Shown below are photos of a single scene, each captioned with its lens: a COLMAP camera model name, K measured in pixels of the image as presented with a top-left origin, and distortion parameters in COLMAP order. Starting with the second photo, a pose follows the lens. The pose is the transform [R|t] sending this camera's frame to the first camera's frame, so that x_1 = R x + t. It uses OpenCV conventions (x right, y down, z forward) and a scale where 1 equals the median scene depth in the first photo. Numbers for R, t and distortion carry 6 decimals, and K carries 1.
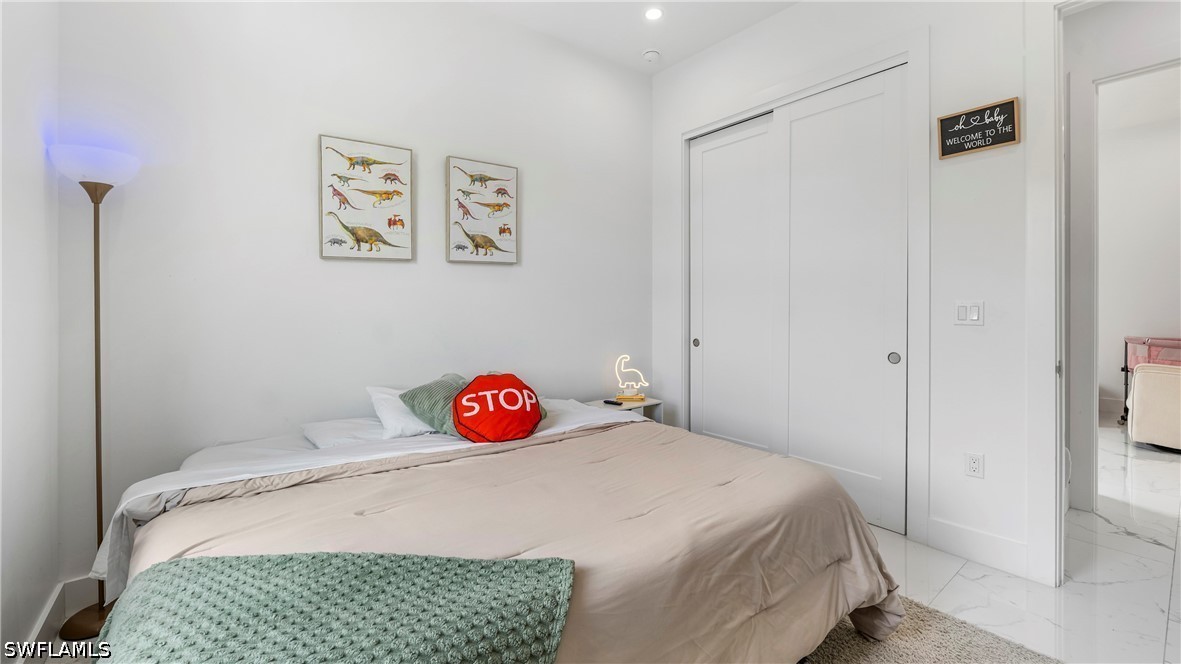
lens RADIAL K [[484.6, 0, 585.0], [0, 484.6, 301.3], [0, 0, 1]] dist [-0.010208, 0.000003]
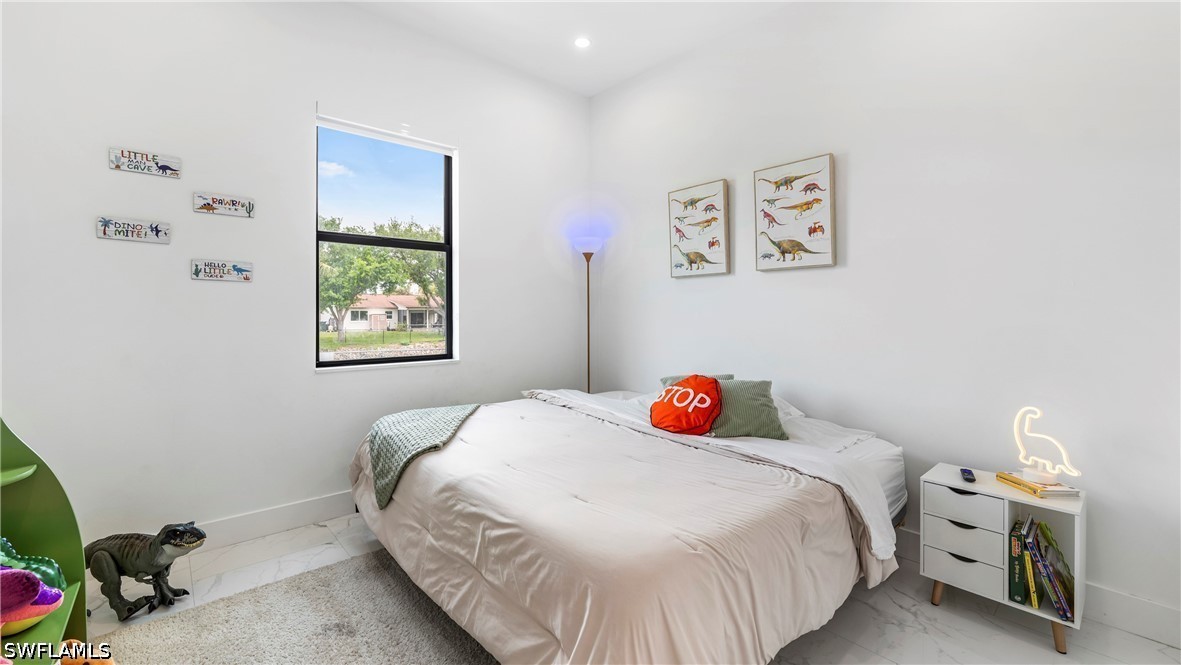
lens RADIAL K [[484.6, 0, 585.0], [0, 484.6, 301.8], [0, 0, 1]] dist [-0.010208, 0.000003]
pose [[0.055343, 0.001703, -0.998466, 0.714209], [0.007881, 0.999967, 0.002142, -0.018831], [0.998436, -0.007987, 0.055328, 0.534416]]
